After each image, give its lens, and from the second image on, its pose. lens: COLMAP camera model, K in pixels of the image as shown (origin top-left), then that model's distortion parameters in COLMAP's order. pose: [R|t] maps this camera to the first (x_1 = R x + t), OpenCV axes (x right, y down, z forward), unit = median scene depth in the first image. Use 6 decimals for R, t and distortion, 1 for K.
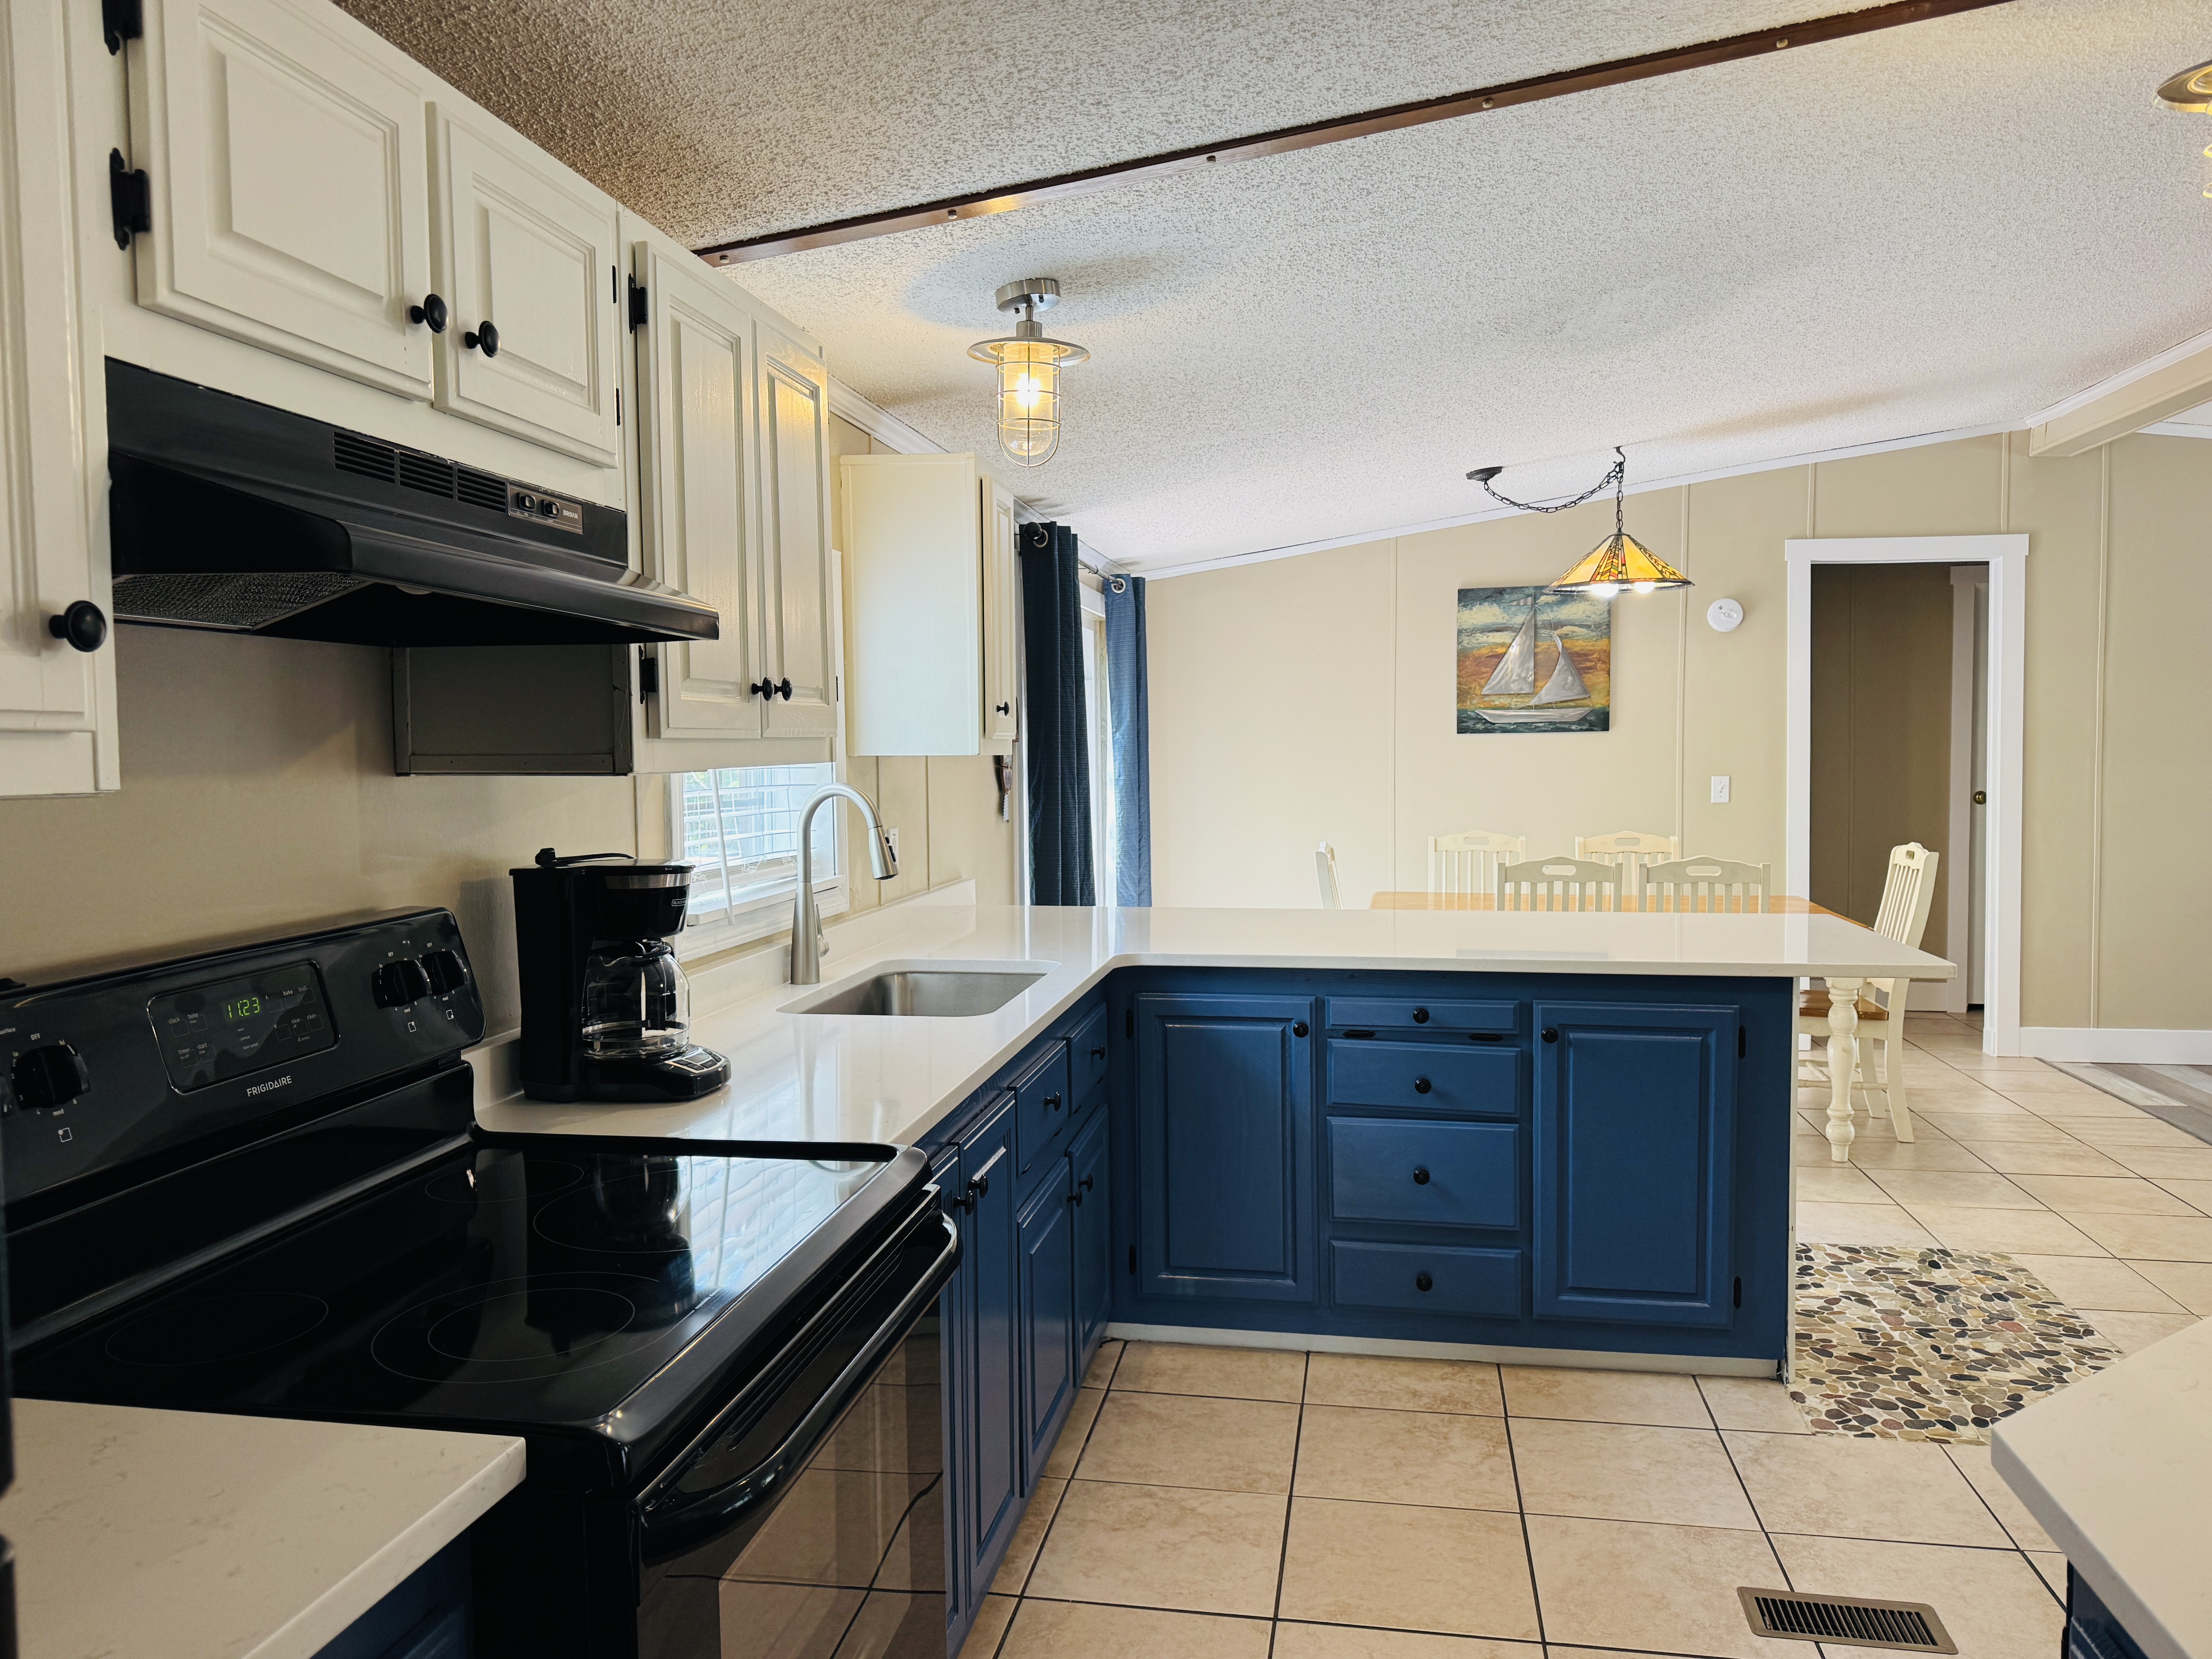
lens RADIAL K [[1556.6, 0, 1111.7], [0, 1556.6, 834.4], [0, 0, 1]] dist [0.107760, -0.160318]
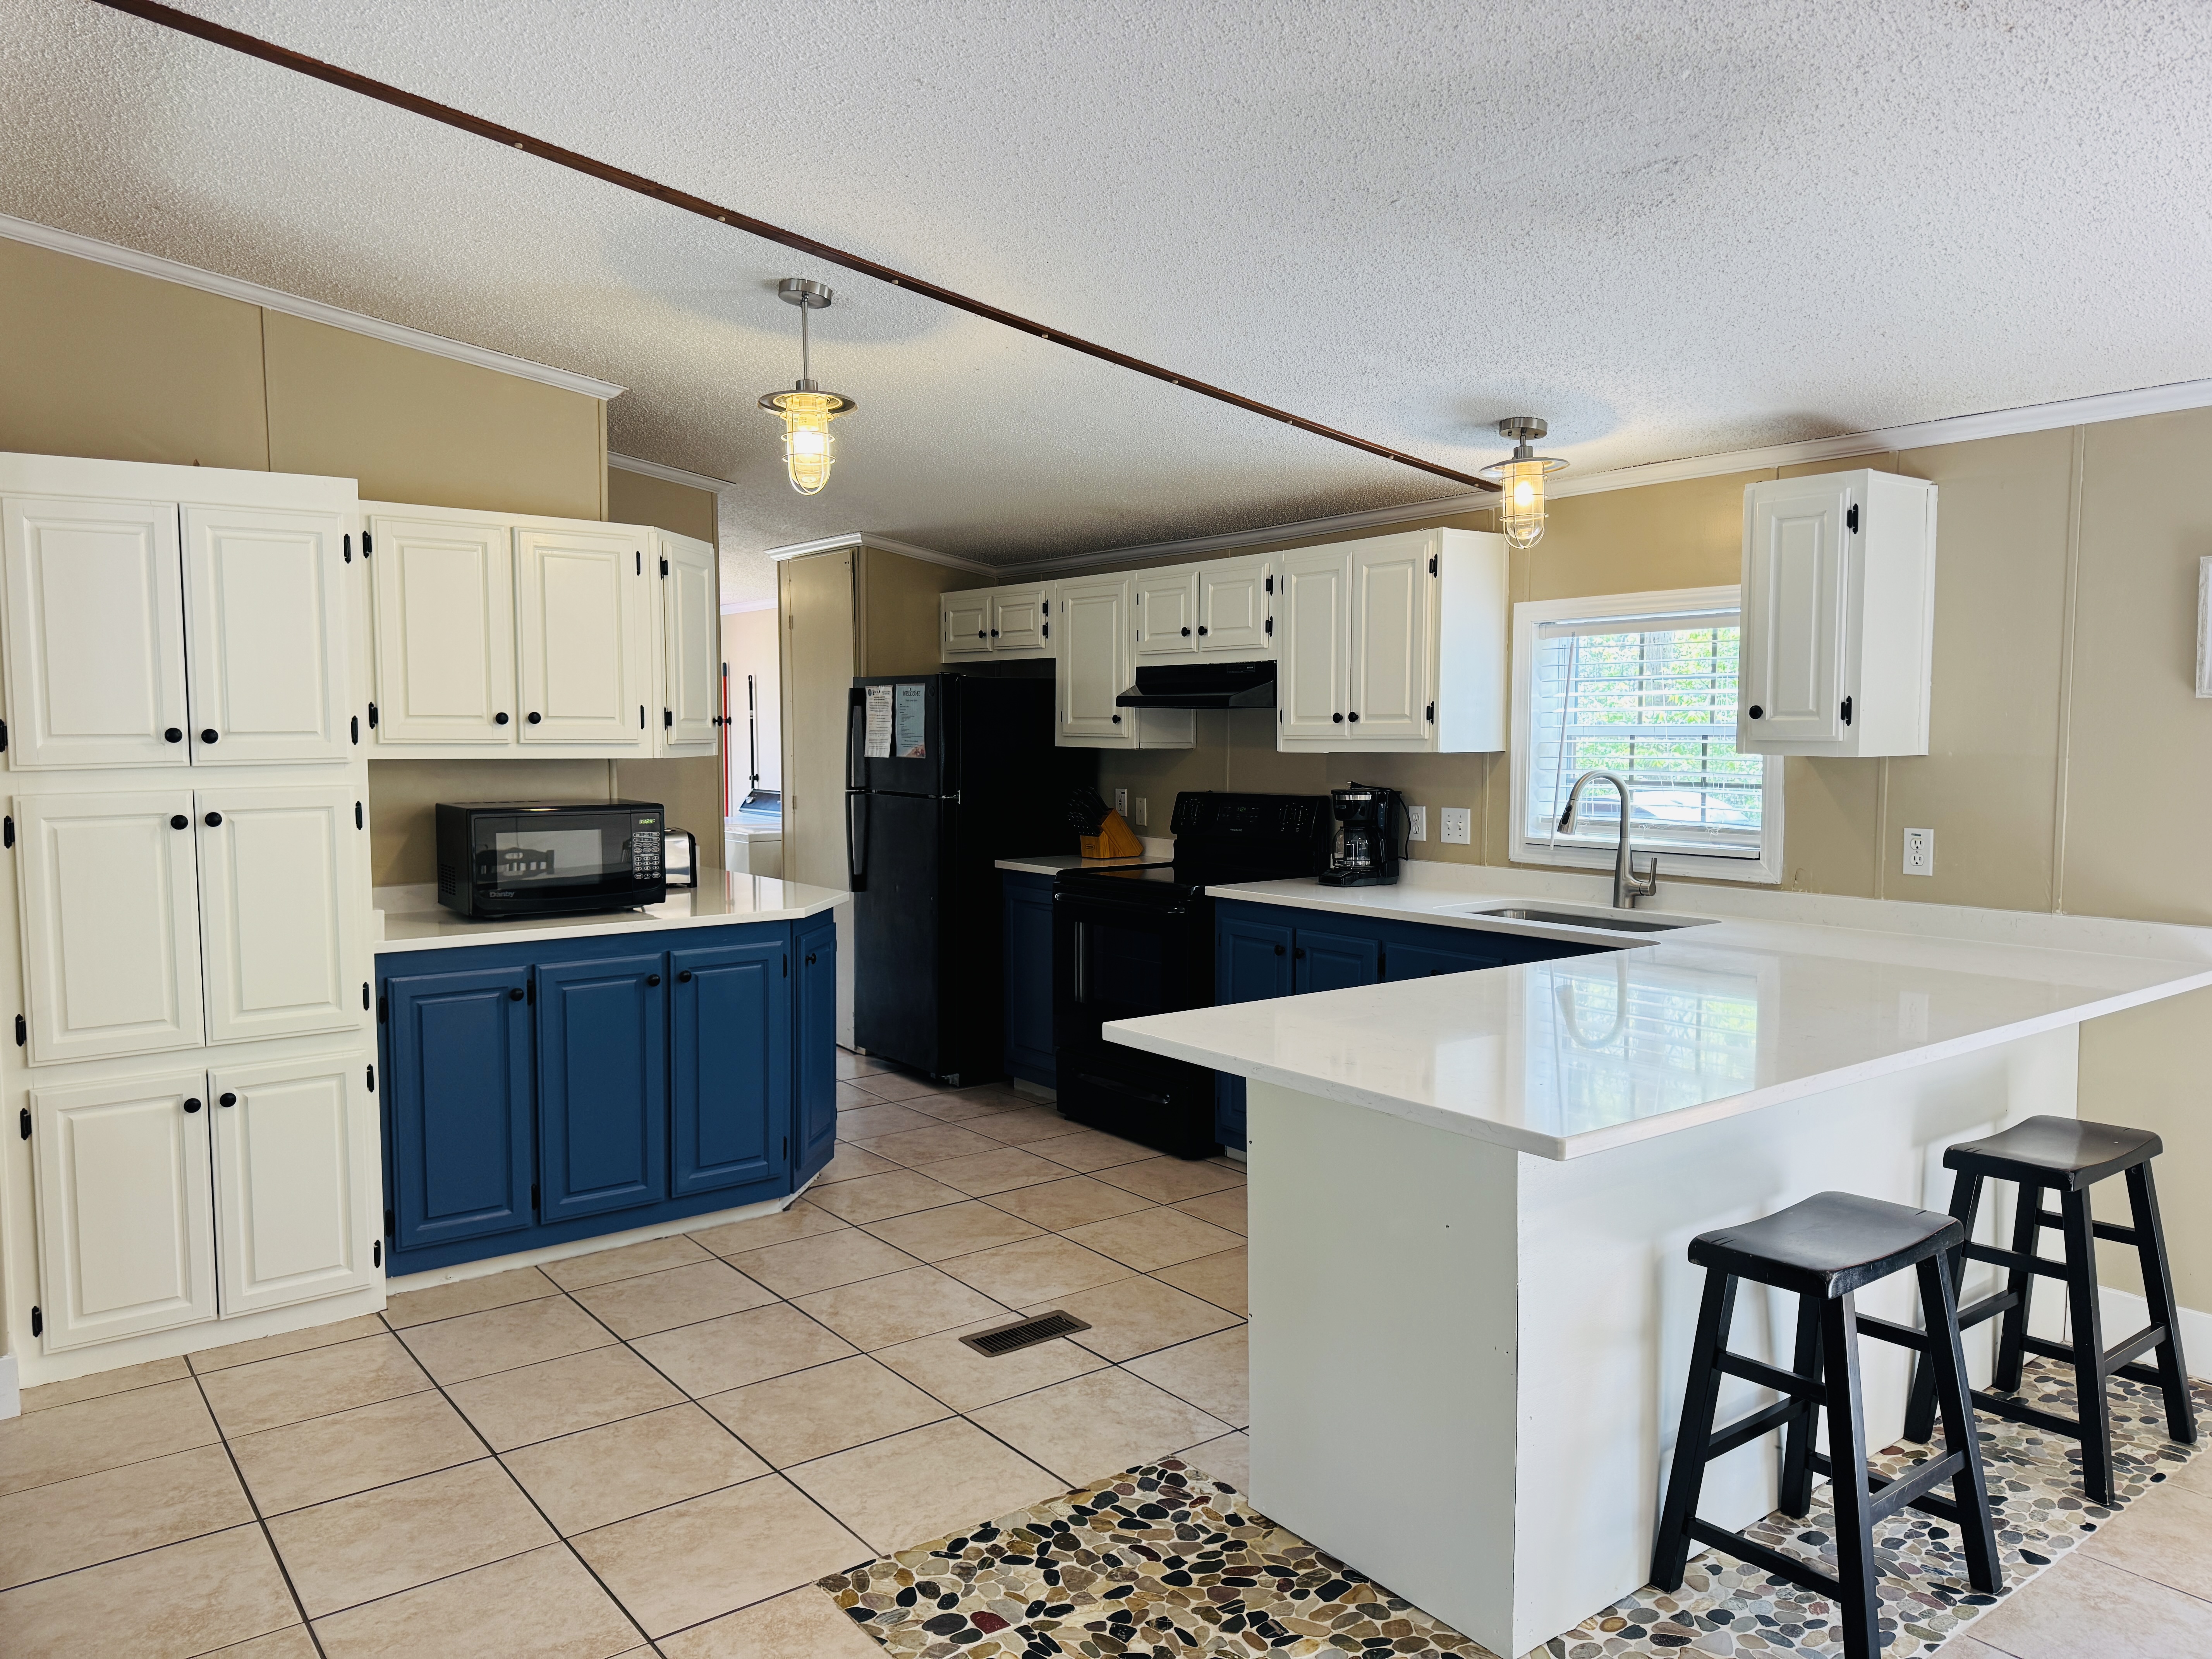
lens RADIAL K [[1561.2, 0, 1106.0], [0, 1561.2, 829.5], [0, 0, 1]] dist [0.089798, -0.089031]
pose [[-0.676816, 0.057454, -0.733907, 1.085044], [-0.036315, 0.993130, 0.111237, -0.110645], [0.735256, 0.101939, -0.670080, 1.470850]]
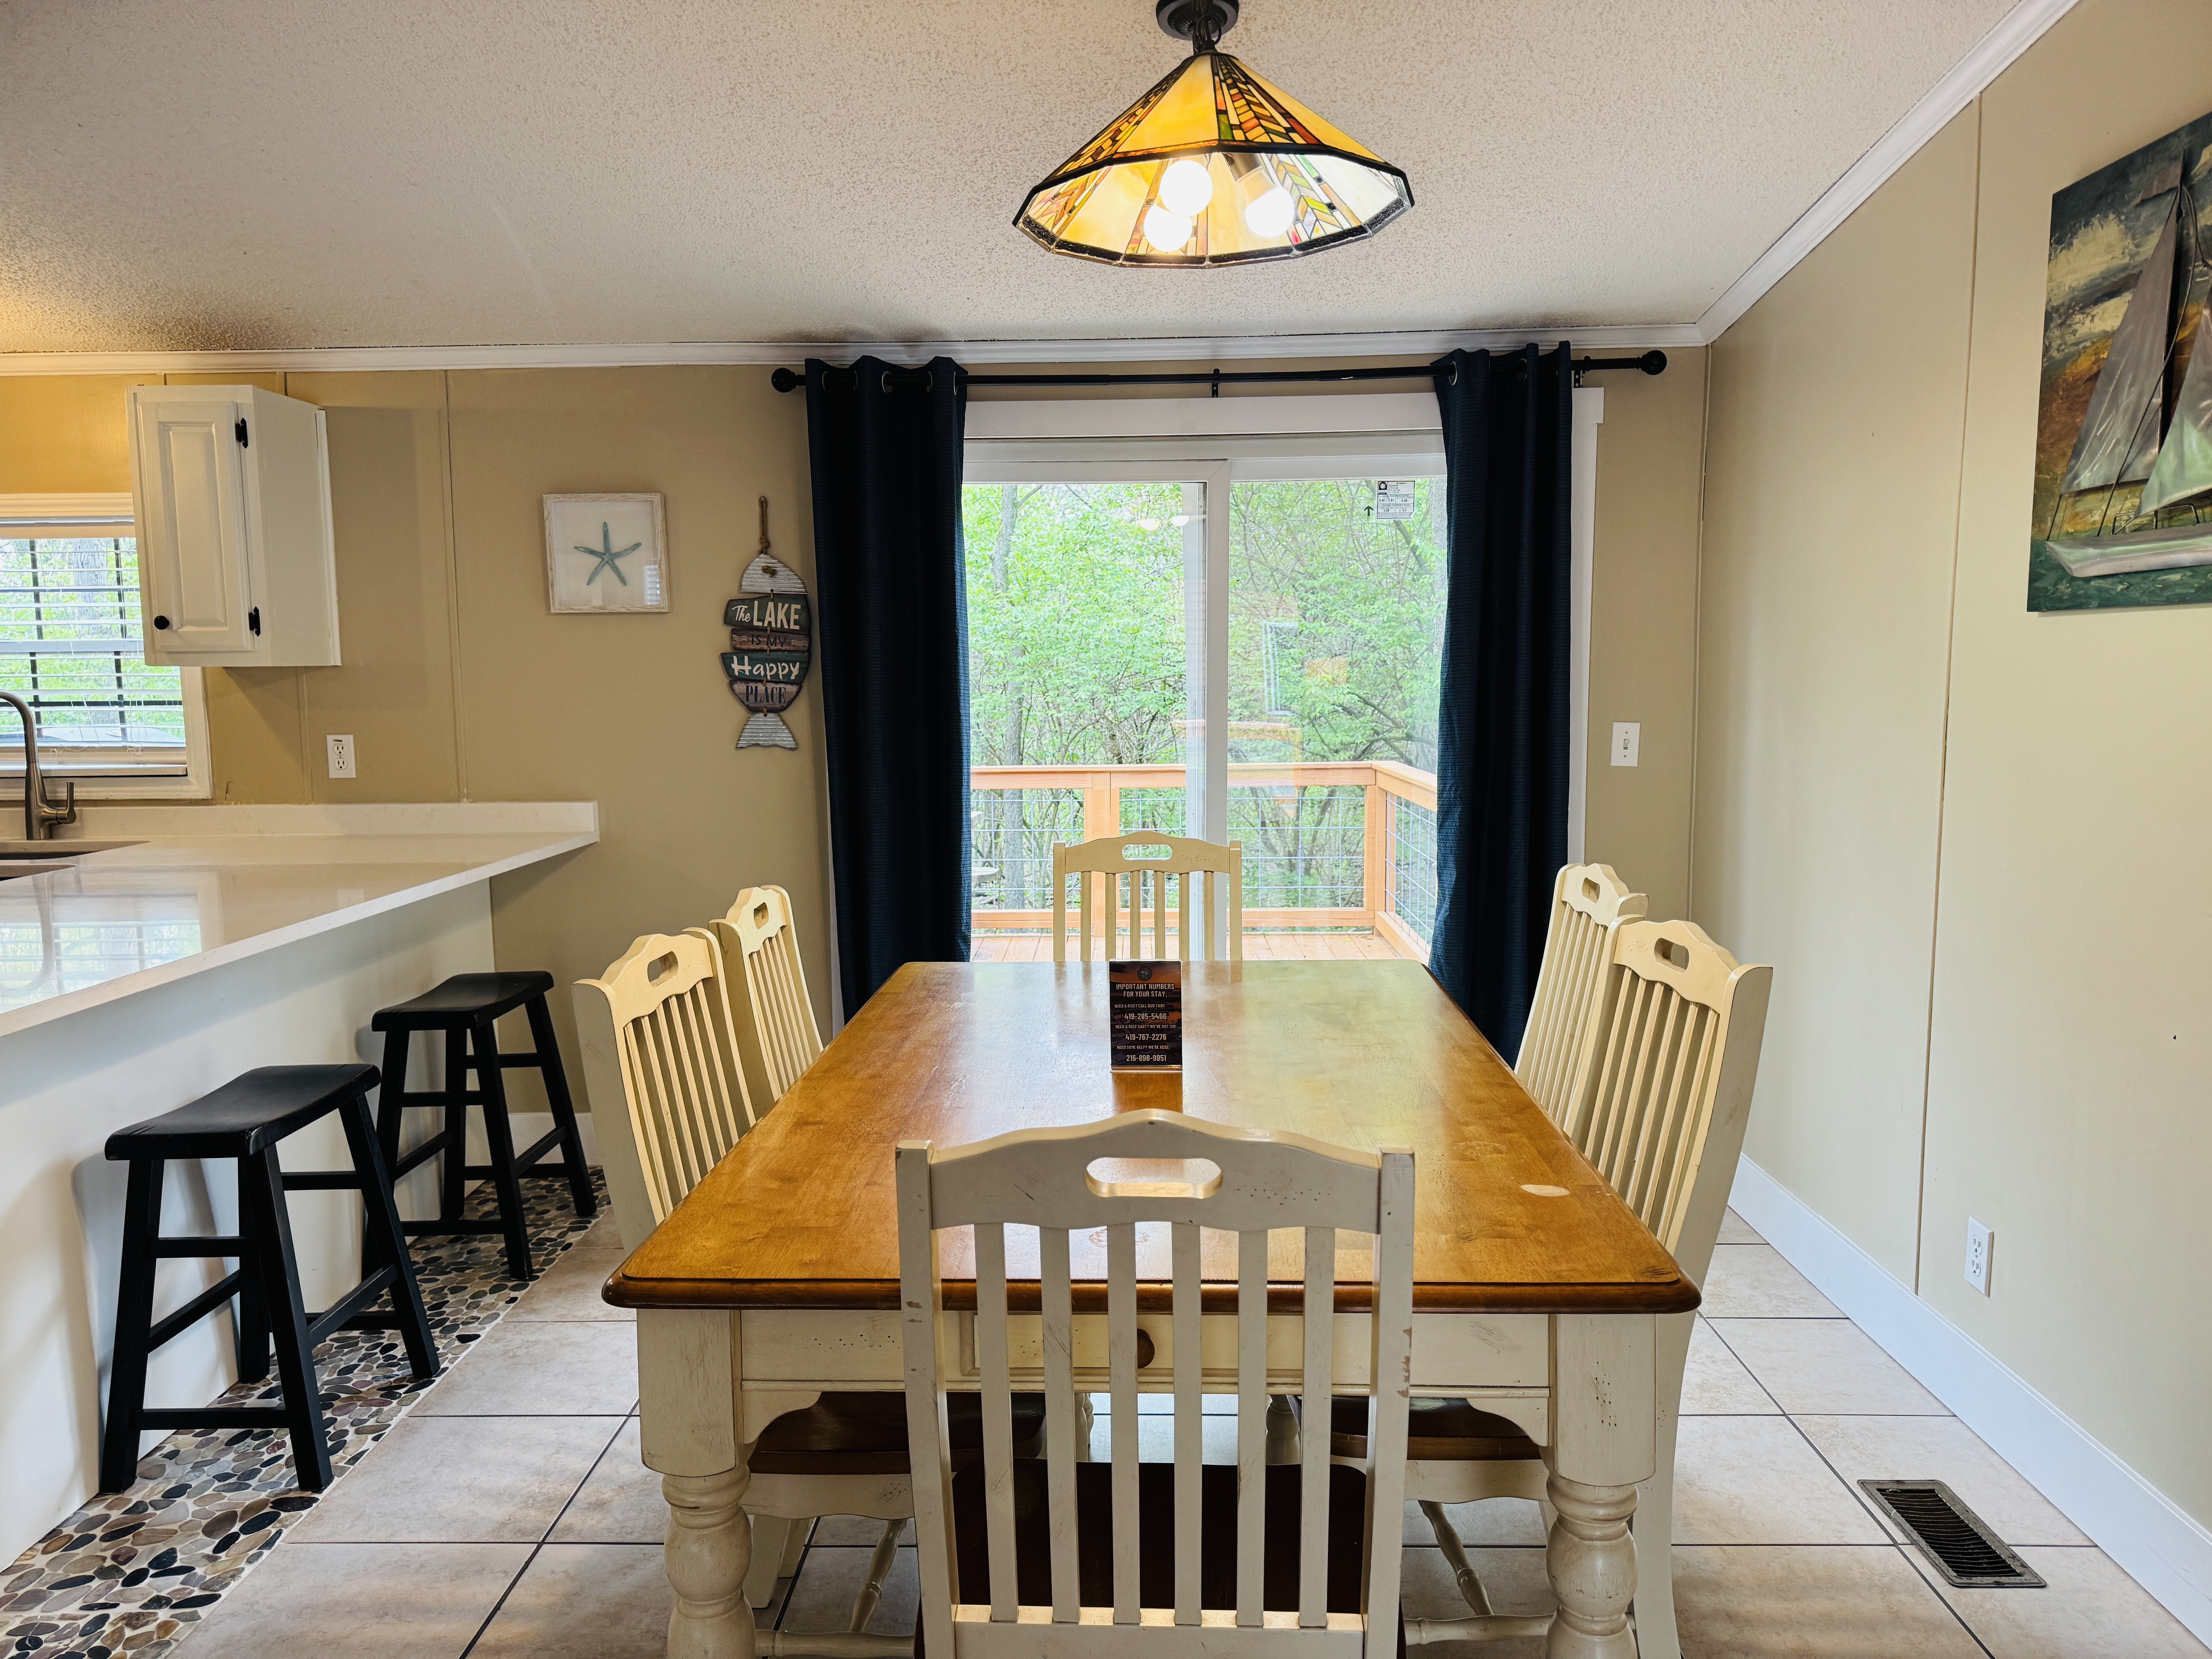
lens RADIAL K [[1560.4, 0, 1098.5], [0, 1560.4, 845.1], [0, 0, 1]] dist [0.043974, -0.038579]
pose [[0.145182, 0.120194, -0.982077, 1.138348], [-0.049683, 0.992227, 0.114092, -0.089174], [0.988157, 0.032228, 0.150025, 1.535355]]
